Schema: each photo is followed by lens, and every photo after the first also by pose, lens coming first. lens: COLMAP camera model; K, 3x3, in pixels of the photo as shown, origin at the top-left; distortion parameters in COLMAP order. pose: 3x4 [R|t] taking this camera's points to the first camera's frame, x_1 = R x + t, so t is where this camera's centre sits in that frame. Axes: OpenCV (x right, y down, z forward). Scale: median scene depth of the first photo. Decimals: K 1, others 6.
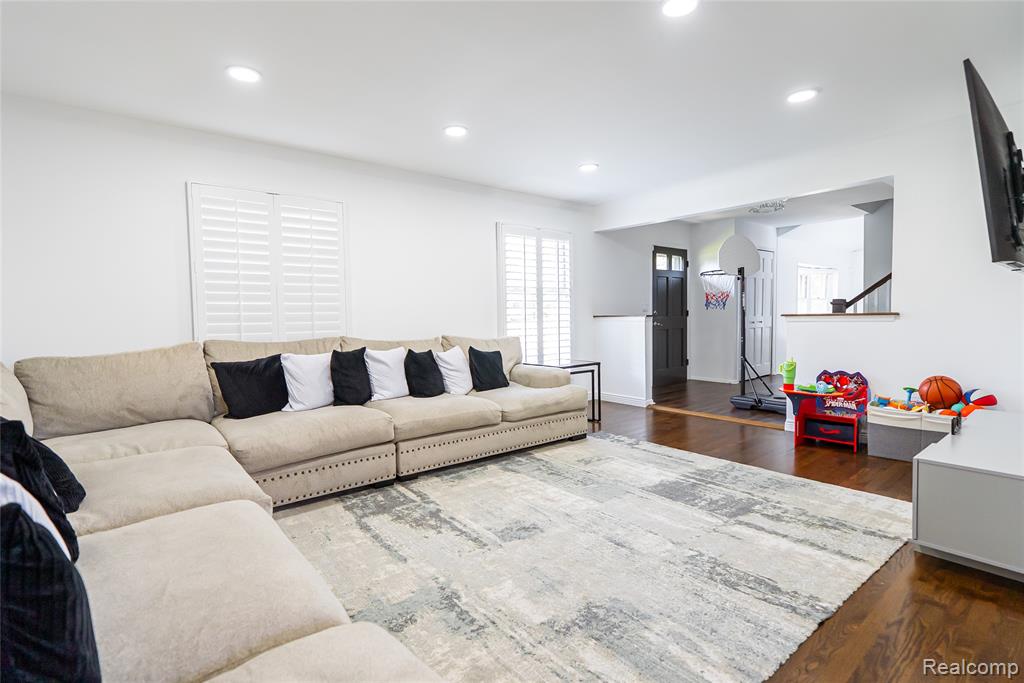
lens RADIAL K [[472.0, 0, 513.7], [0, 472.0, 337.1], [0, 0, 1]] dist [-0.005635, -0.000645]
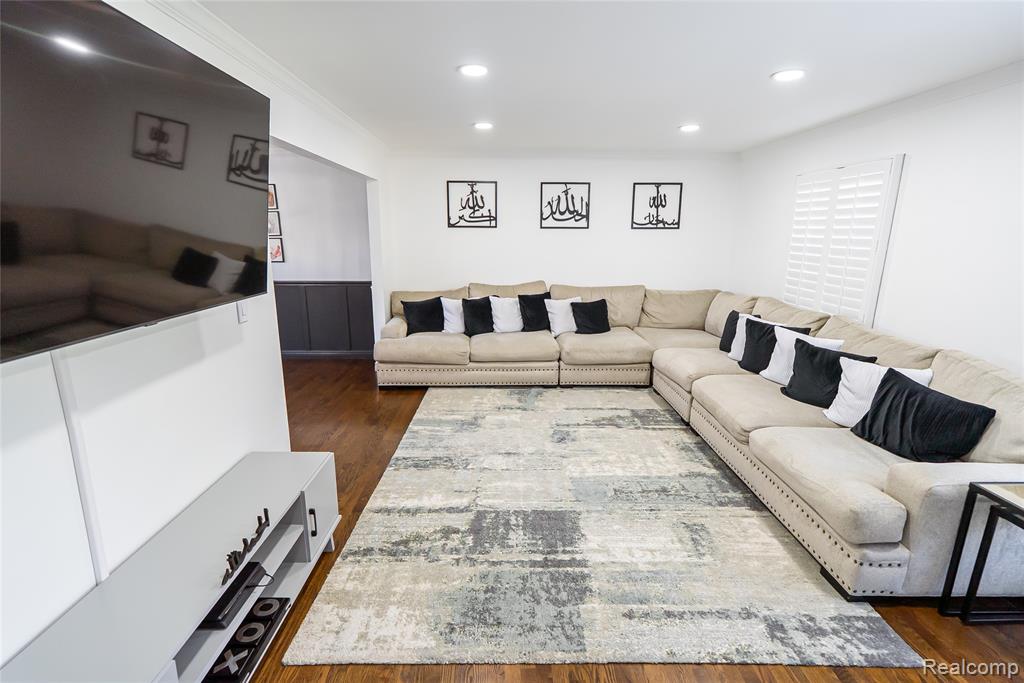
lens RADIAL K [[470.3, 0, 511.2], [0, 470.3, 335.0], [0, 0, 1]] dist [-0.033317, 0.016906]
pose [[-0.611669, 0.183859, -0.769452, 1.073691], [-0.035215, 0.965327, 0.258657, -0.258912], [0.790330, 0.185308, -0.583986, 1.491300]]
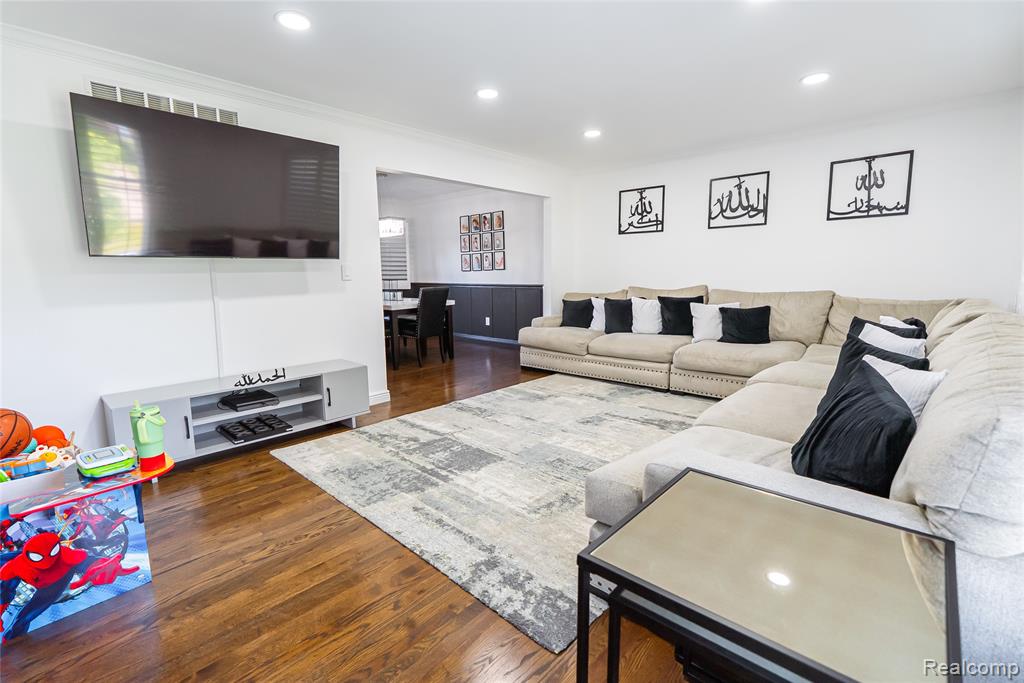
lens RADIAL K [[470.3, 0, 503.0], [0, 470.3, 339.8], [0, 0, 1]] dist [-0.033317, 0.016906]
pose [[-0.990281, 0.051662, -0.129128, 0.423531], [0.025846, 0.980636, 0.194126, -0.131703], [0.136657, 0.188902, -0.972441, 2.103785]]
